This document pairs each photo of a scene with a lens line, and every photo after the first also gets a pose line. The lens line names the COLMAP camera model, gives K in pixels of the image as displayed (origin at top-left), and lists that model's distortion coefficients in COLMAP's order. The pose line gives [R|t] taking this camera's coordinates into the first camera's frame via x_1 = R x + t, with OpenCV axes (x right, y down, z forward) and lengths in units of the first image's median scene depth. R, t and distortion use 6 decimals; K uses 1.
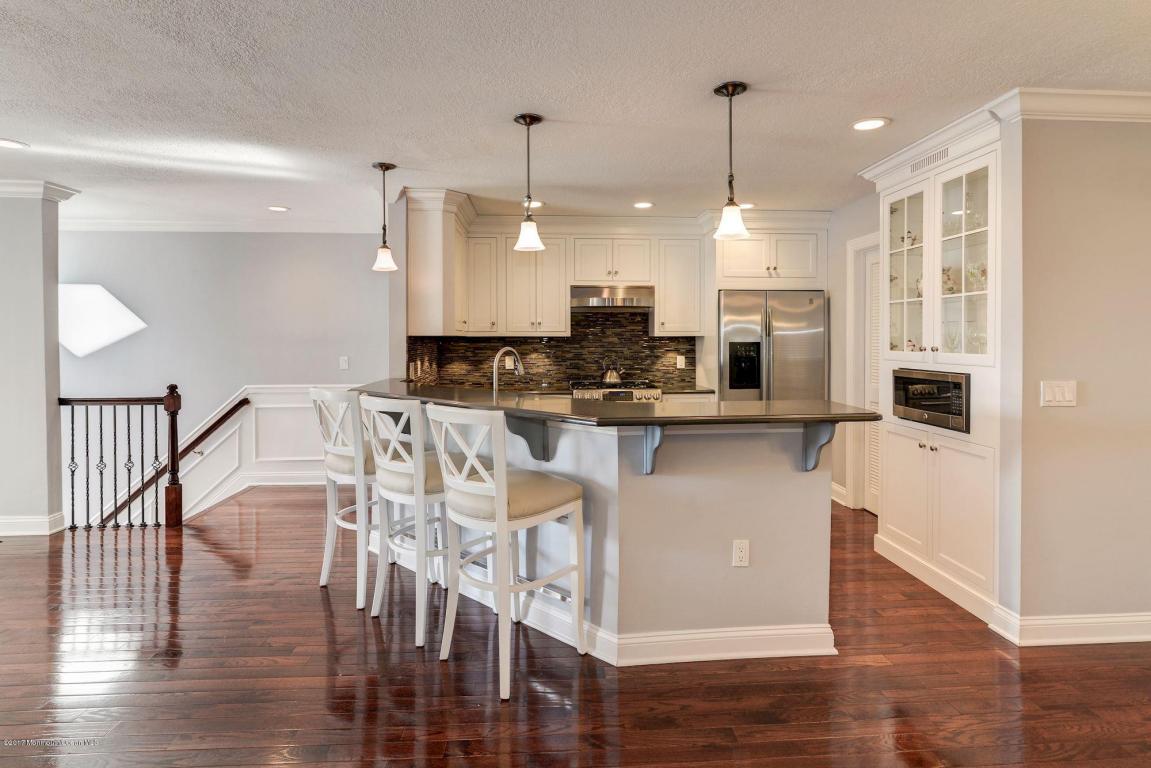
lens RADIAL K [[588.2, 0, 567.8], [0, 588.2, 345.3], [0, 0, 1]] dist [0.002388, -0.000653]
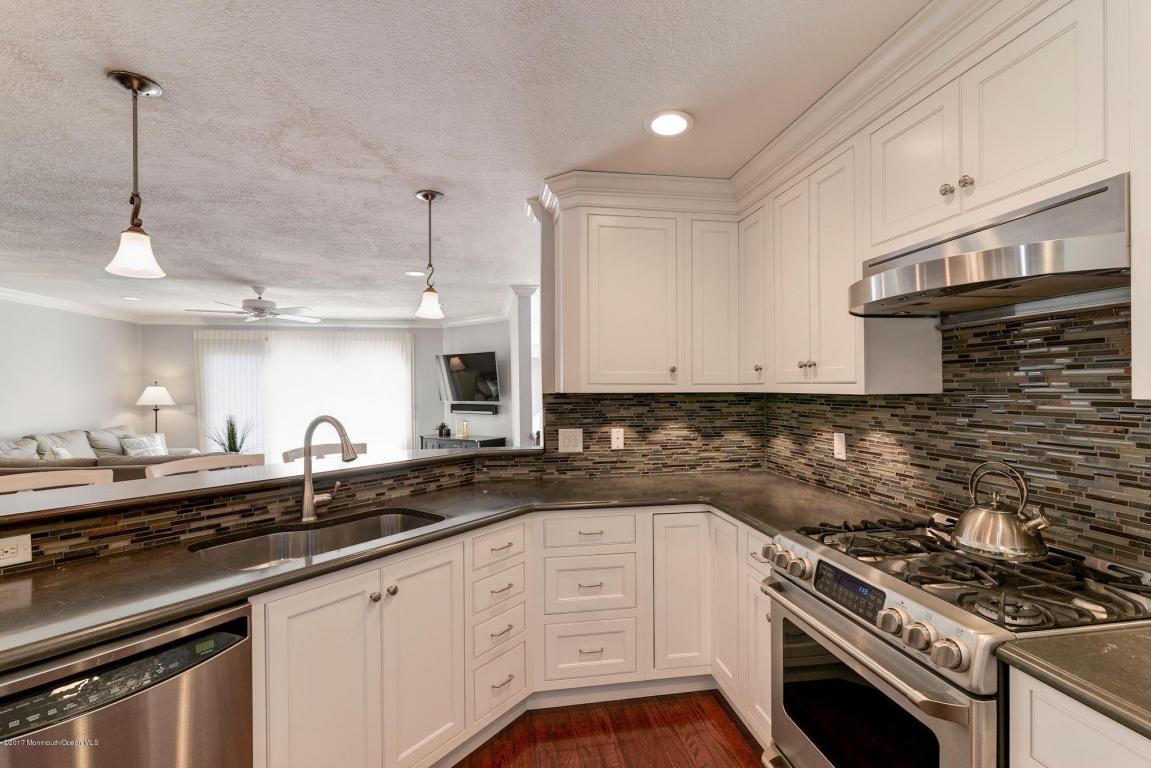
lens RADIAL K [[538.9, 0, 602.5], [0, 538.9, 388.5], [0, 0, 1]] dist [-0.000521, -0.002290]
pose [[0.094133, 0.004923, -0.995547, 0.341878], [-0.003517, 0.999983, 0.004613, -0.020281], [0.995553, 0.003067, 0.094149, 0.807672]]
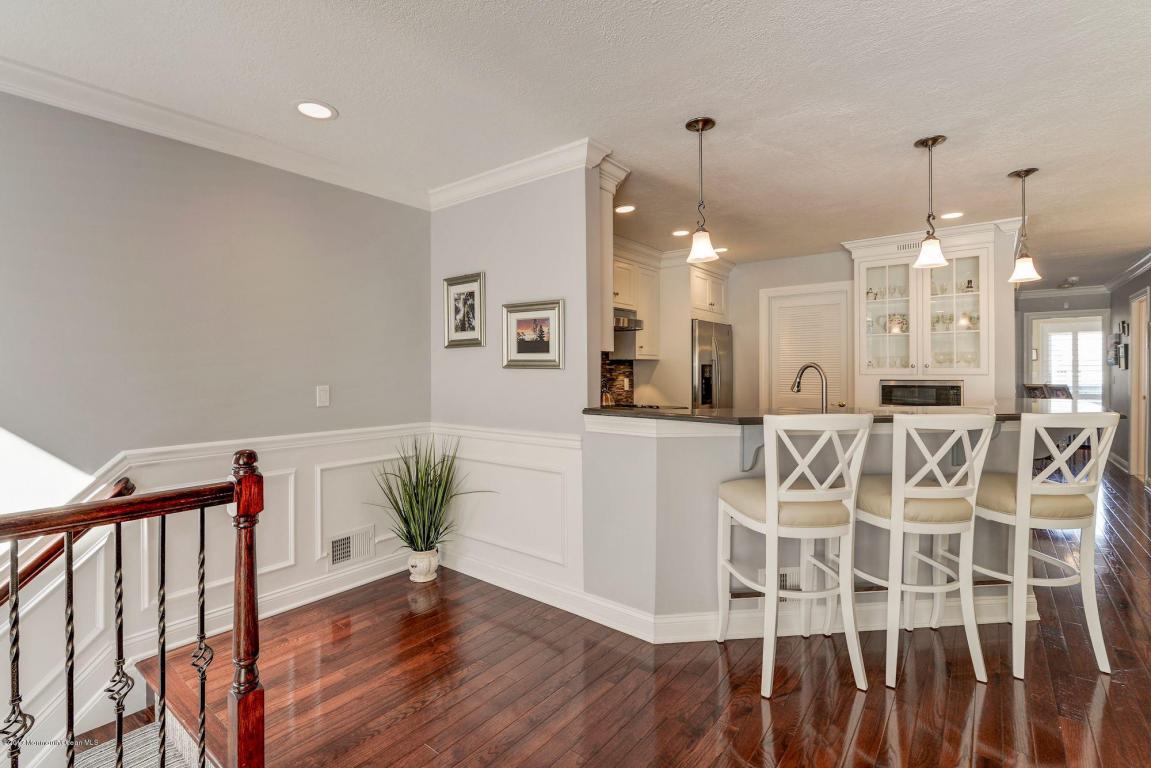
lens RADIAL K [[538.9, 0, 595.8], [0, 538.9, 372.5], [0, 0, 1]] dist [-0.000521, -0.002290]
pose [[0.658973, -0.004375, 0.752154, -0.631830], [0.011729, 0.999921, -0.004460, 0.012042], [-0.752075, 0.011761, 0.658972, 0.441622]]
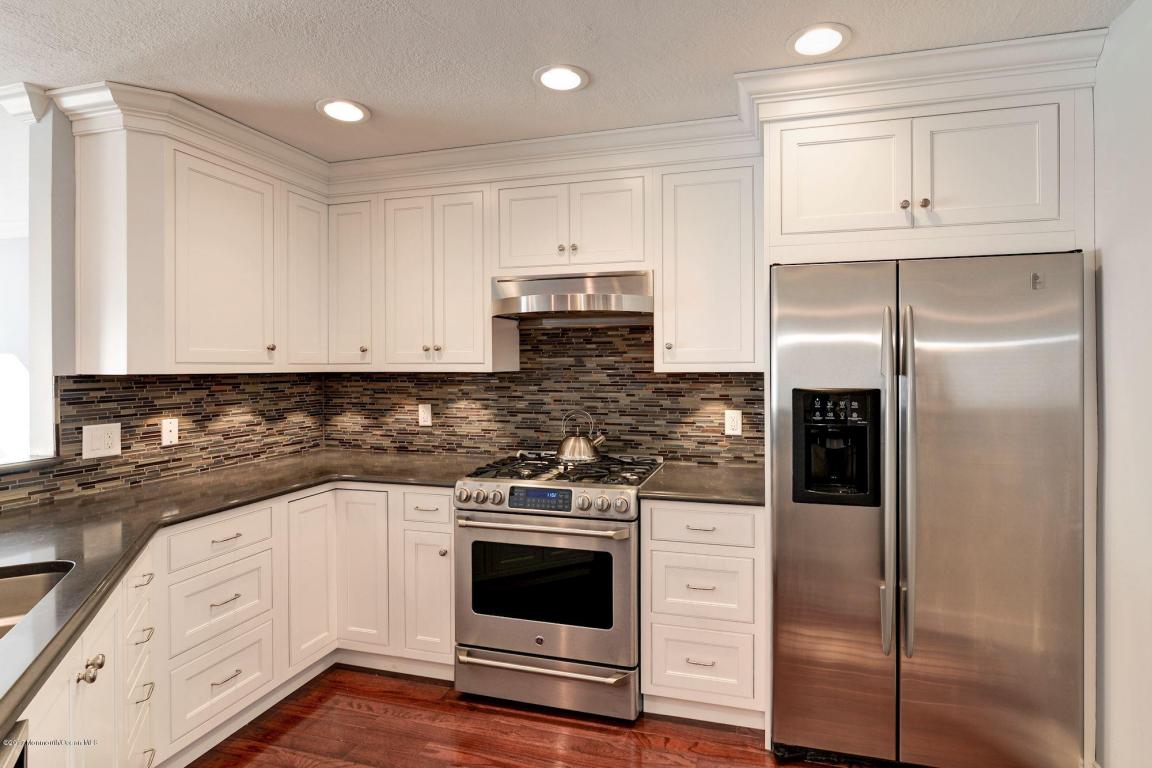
lens RADIAL K [[539.4, 0, 616.5], [0, 539.4, 365.4], [0, 0, 1]] dist [-0.000521, -0.002290]
pose [[0.935362, 0.001072, -0.353690, 0.288163], [-0.003195, 0.999980, -0.005417, -0.019159], [0.353677, 0.006197, 0.935347, 0.590840]]
